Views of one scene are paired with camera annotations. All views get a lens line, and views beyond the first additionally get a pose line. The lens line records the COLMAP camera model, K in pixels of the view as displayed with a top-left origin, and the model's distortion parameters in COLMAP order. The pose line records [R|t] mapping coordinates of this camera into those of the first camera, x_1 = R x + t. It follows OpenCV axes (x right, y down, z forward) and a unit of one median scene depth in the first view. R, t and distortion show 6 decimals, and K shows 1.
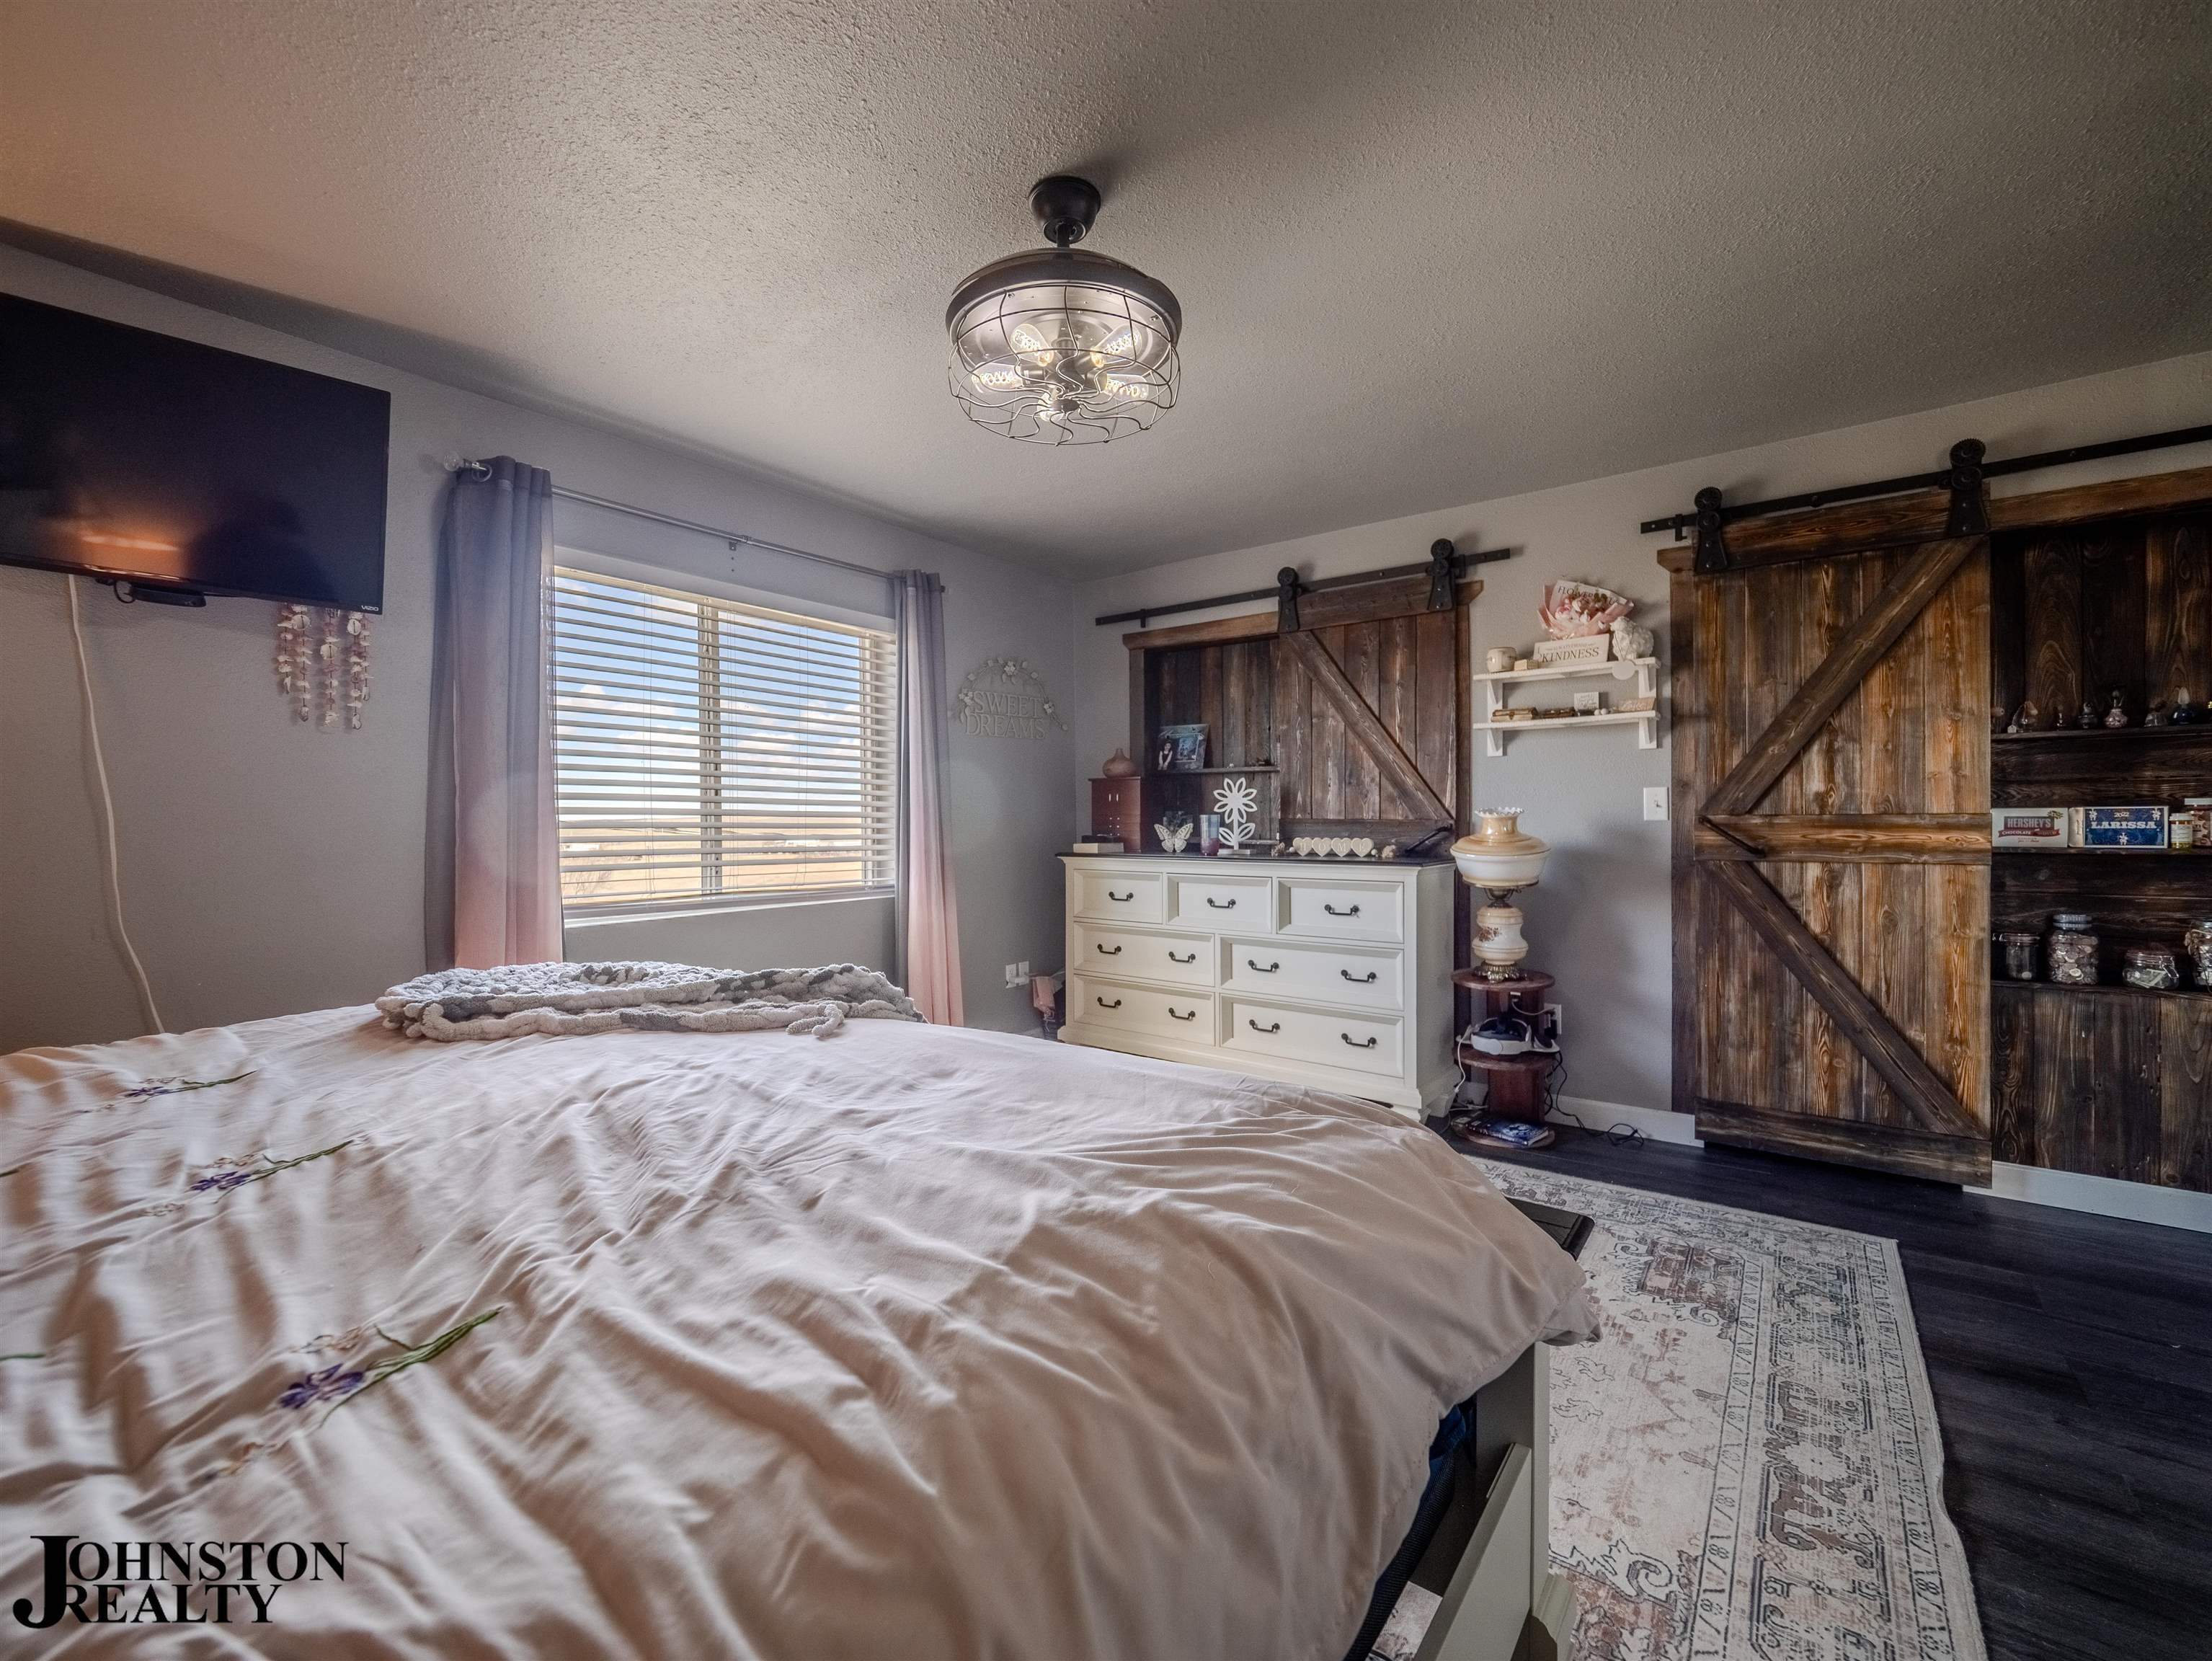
lens RADIAL K [[941.7, 0, 1091.9], [0, 941.7, 821.5], [0, 0, 1]] dist [0.000637, -0.000446]
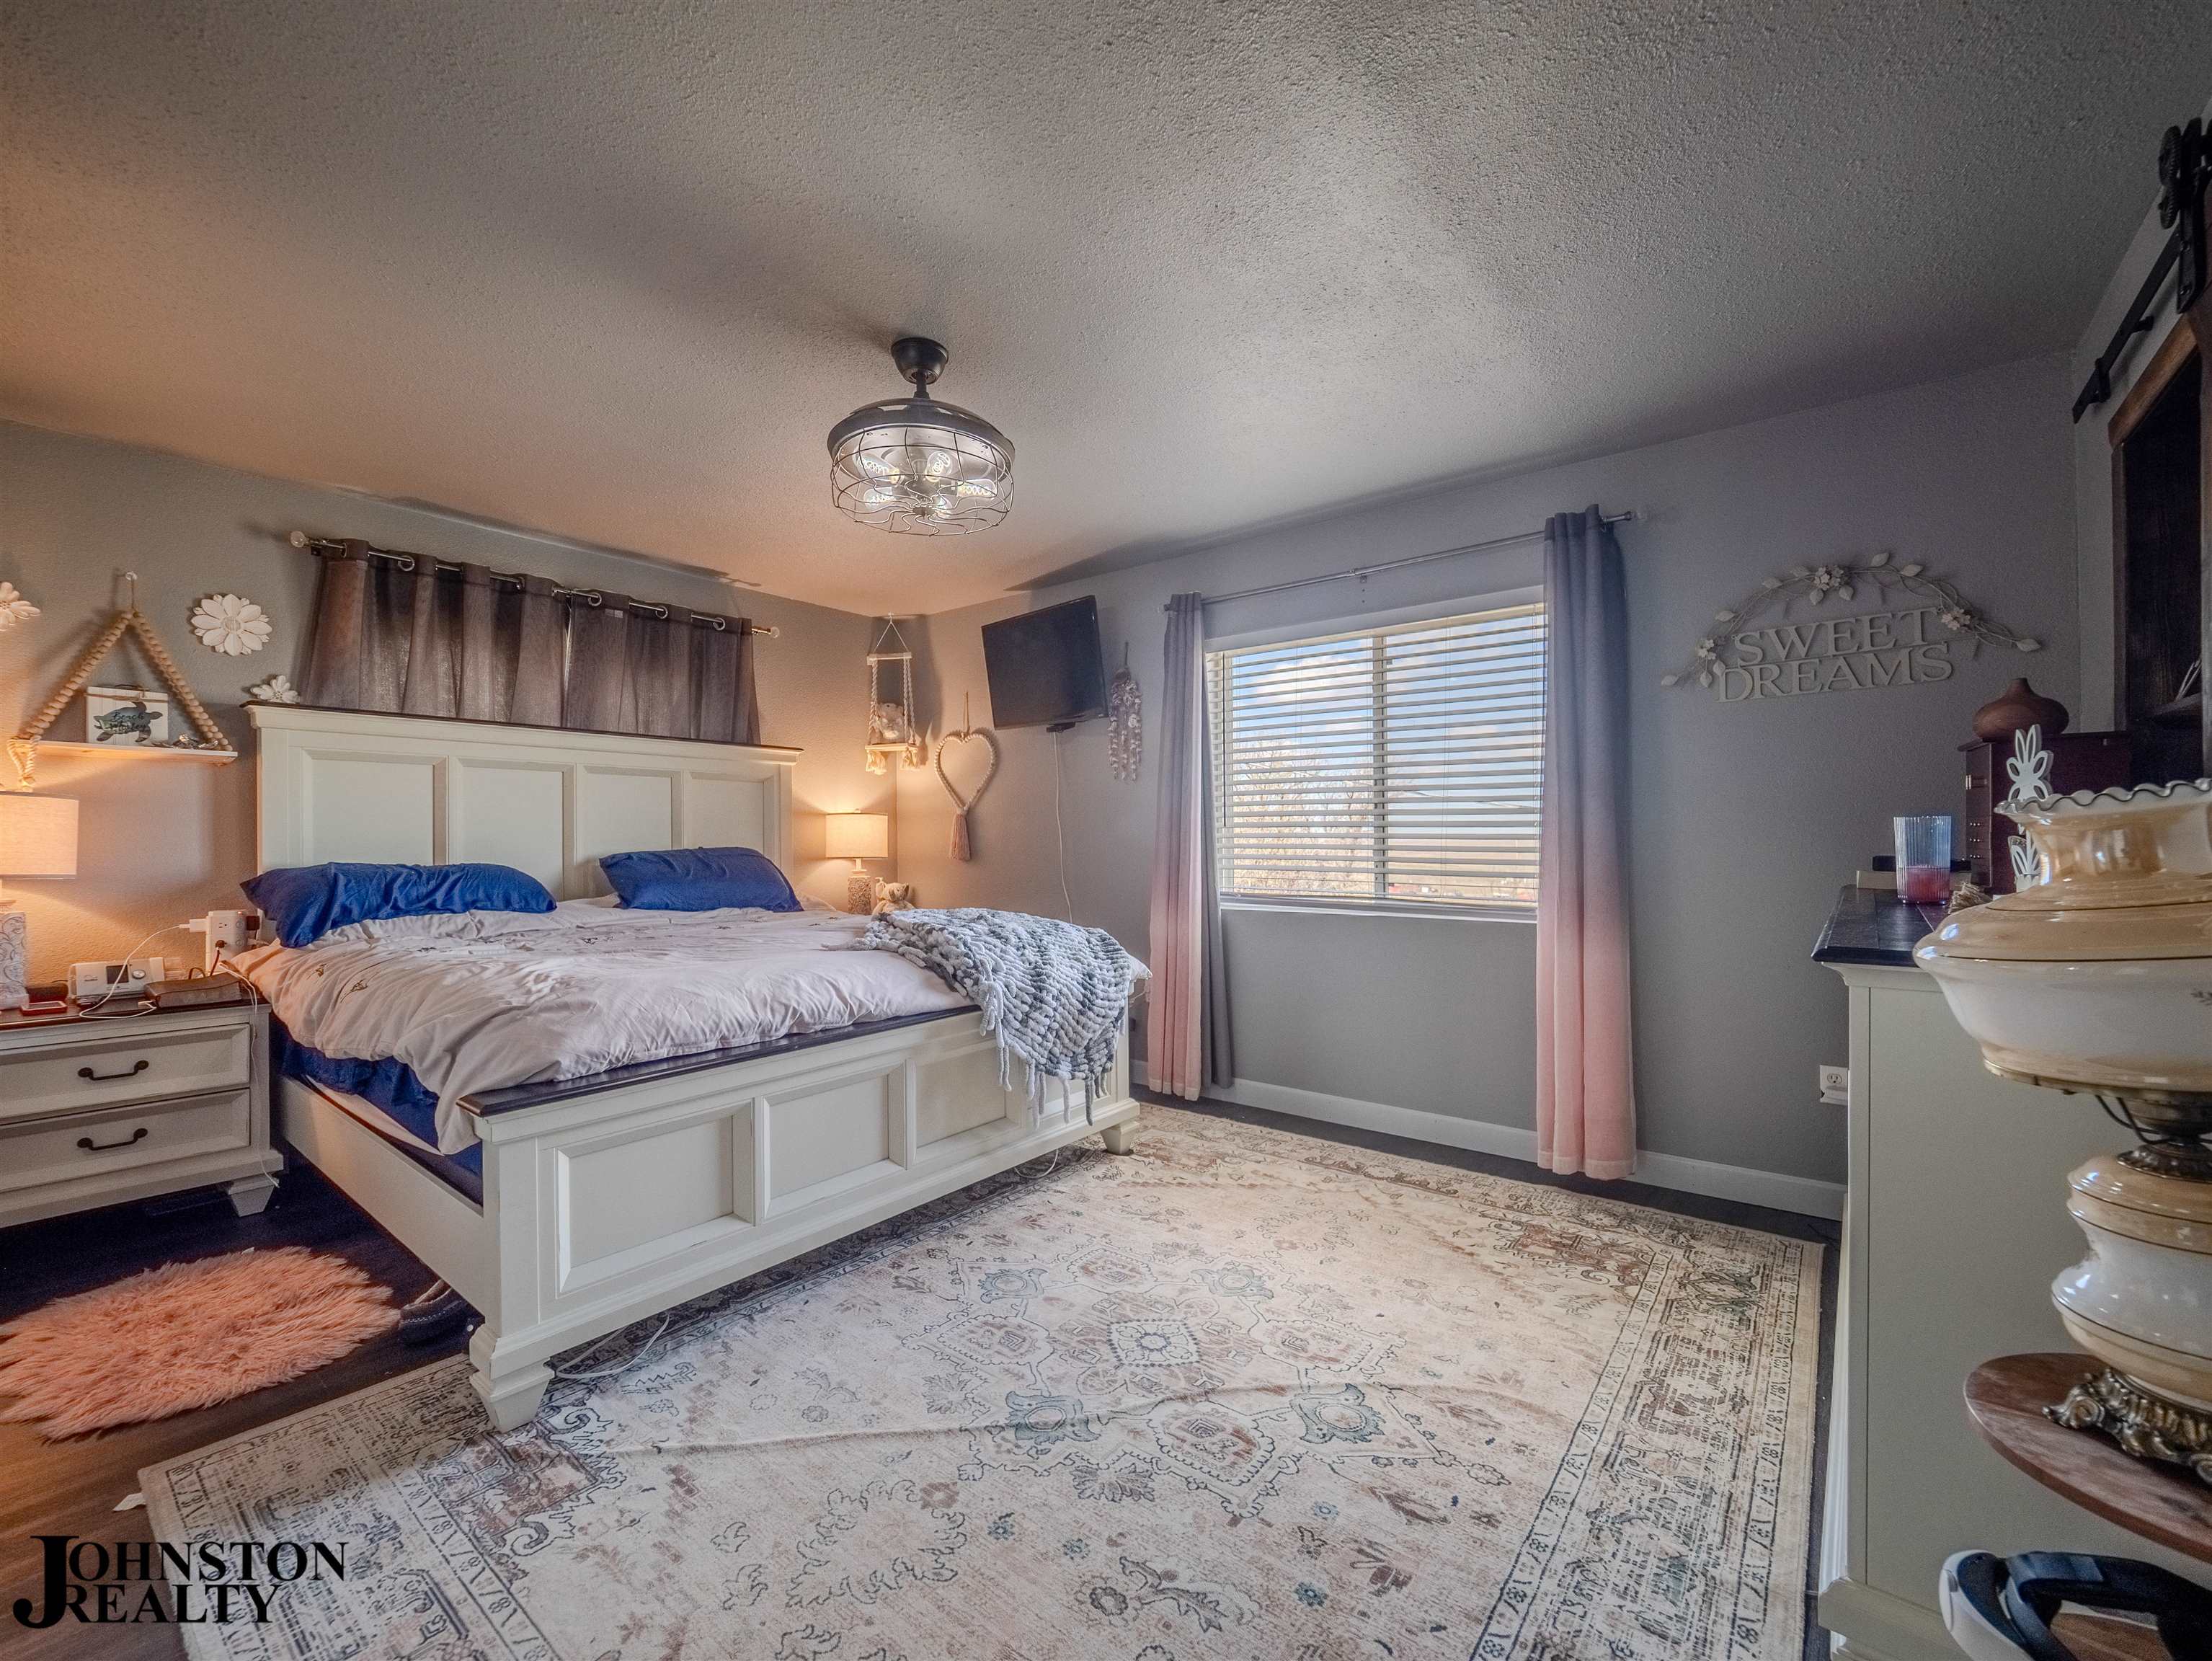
lens RADIAL K [[941.4, 0, 1099.4], [0, 941.4, 807.7], [0, 0, 1]] dist [-0.002211, -0.000371]
pose [[-0.032028, -0.025571, -0.999160, 1.291518], [-0.001279, 0.999673, -0.025543, -0.000196], [0.999486, 0.000460, -0.032051, 1.310633]]
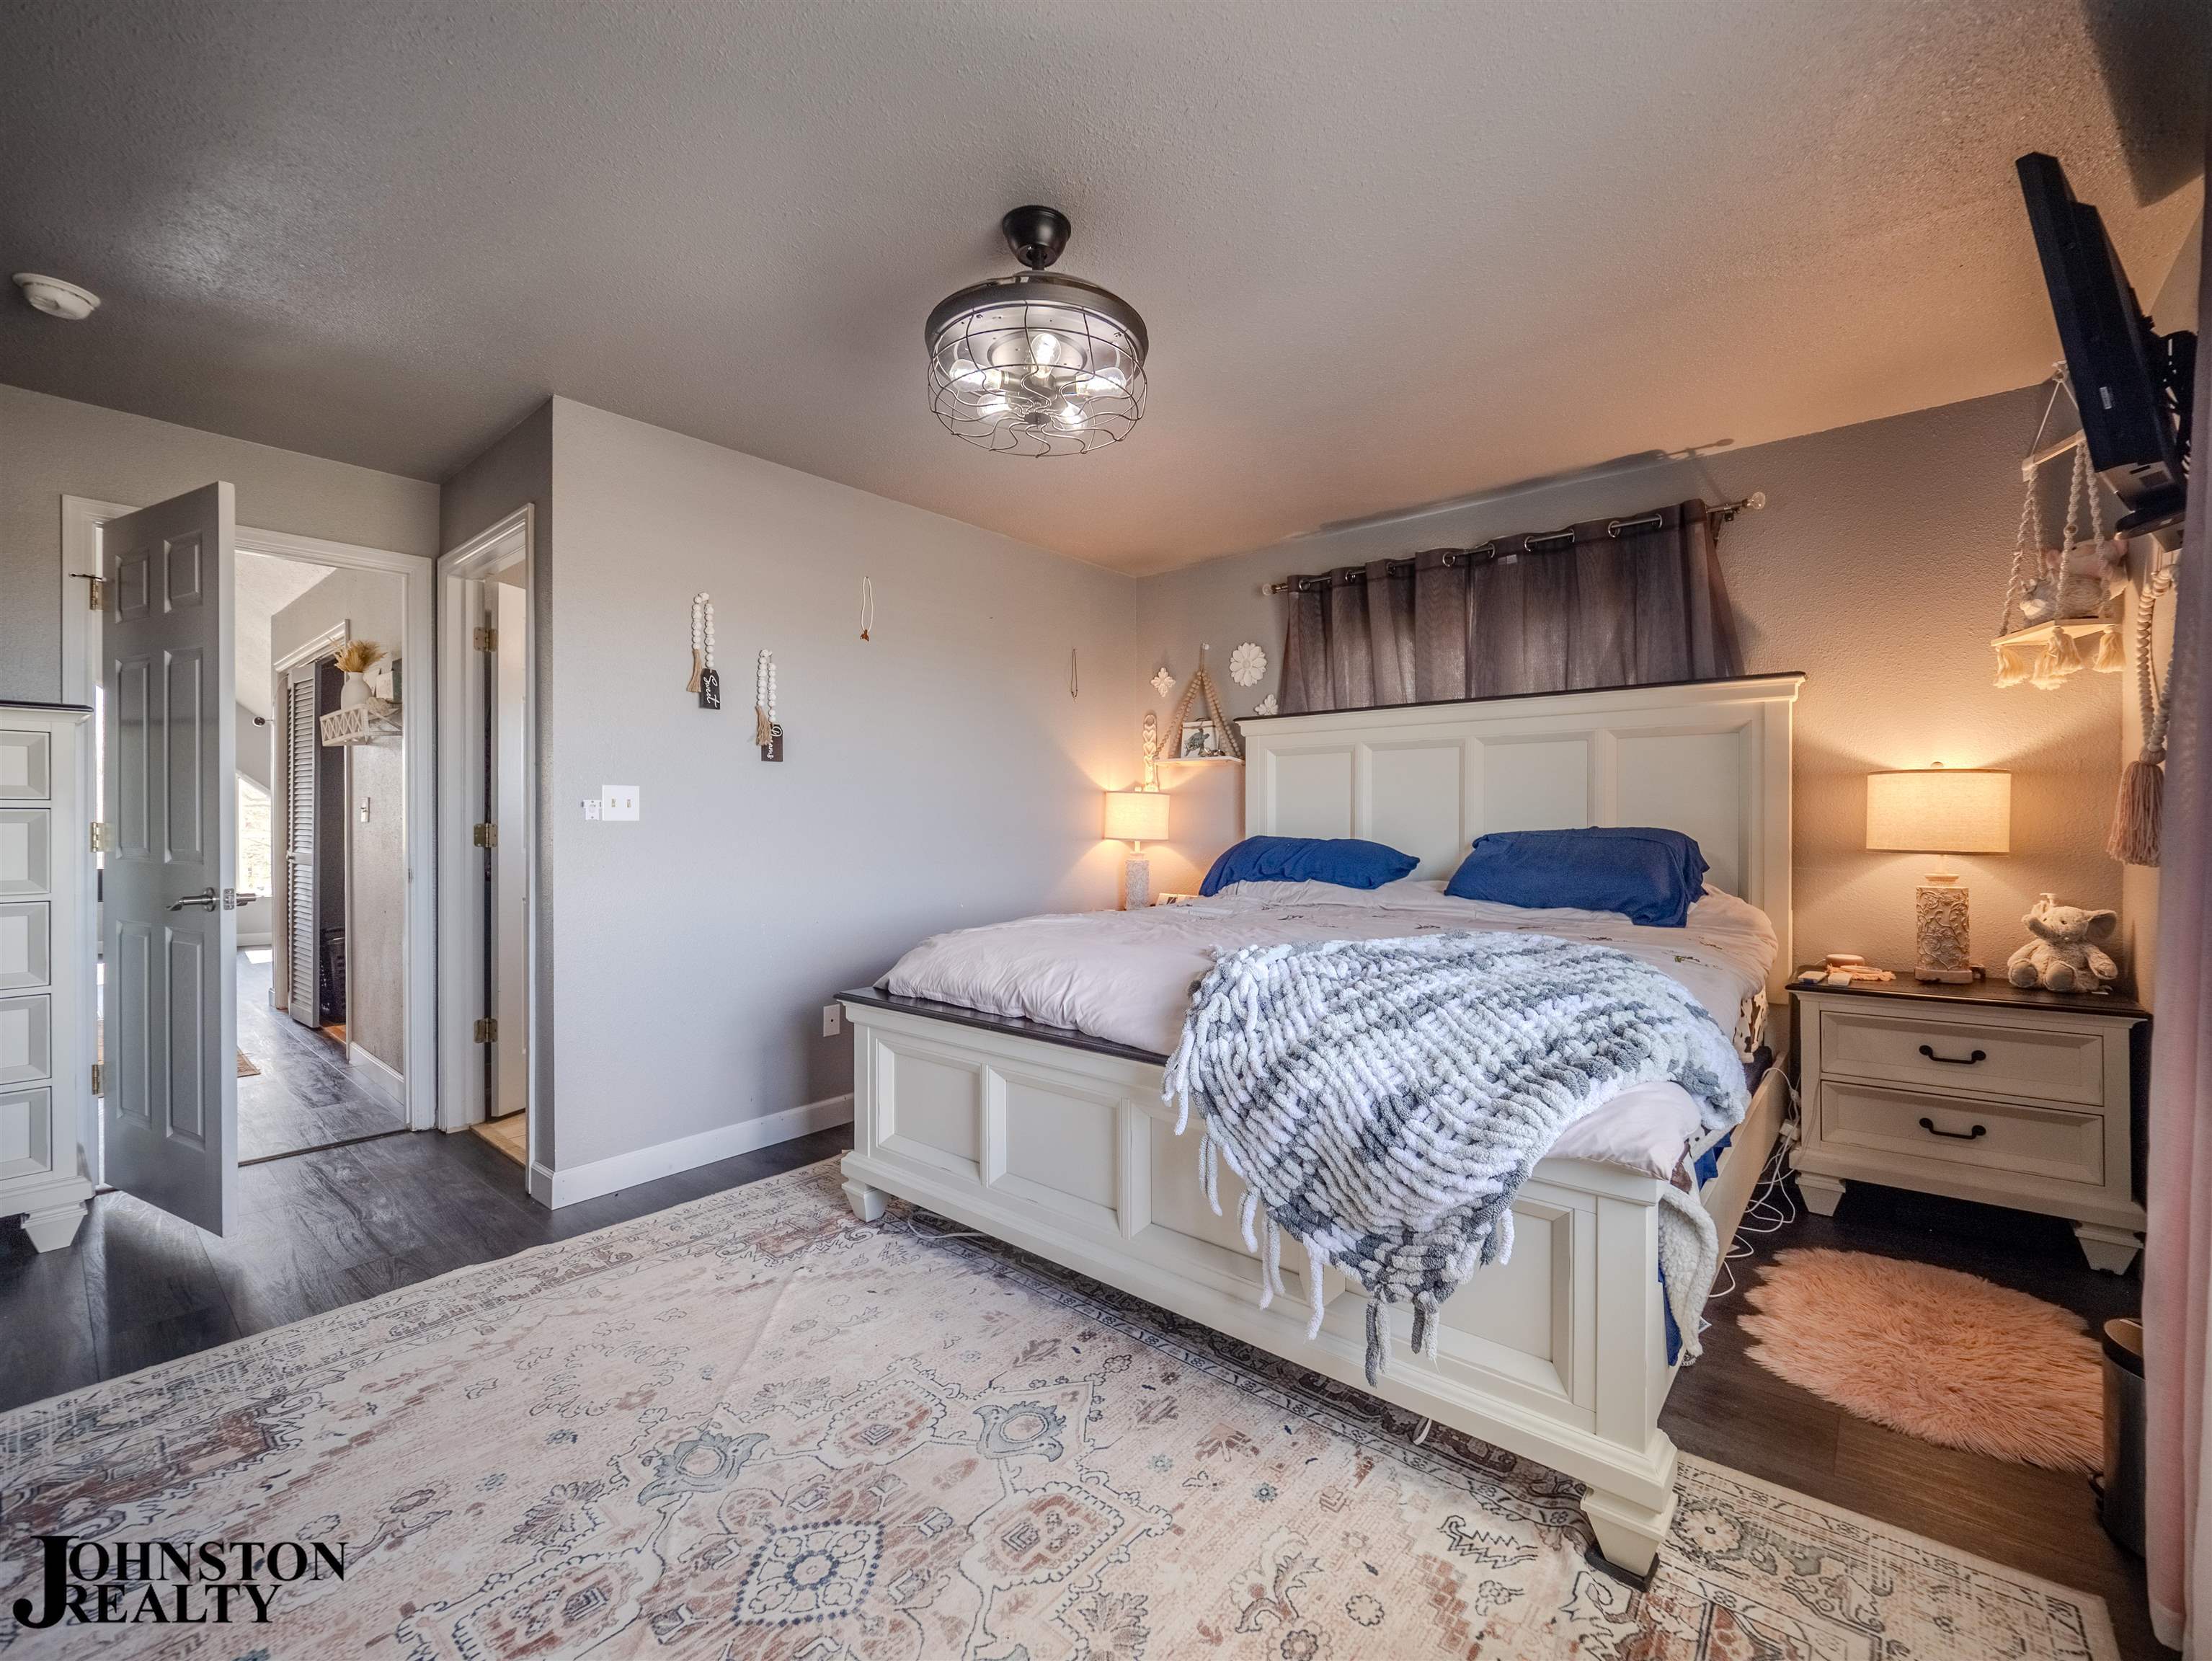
lens RADIAL K [[931.2, 0, 1067.5], [0, 931.2, 800.8], [0, 0, 1]] dist [-0.002688, -0.000790]
pose [[-0.996133, 0.011844, 0.087056, -0.141299], [0.010485, 0.999816, -0.016051, 0.004576], [-0.087231, -0.015076, -0.996074, 2.082673]]
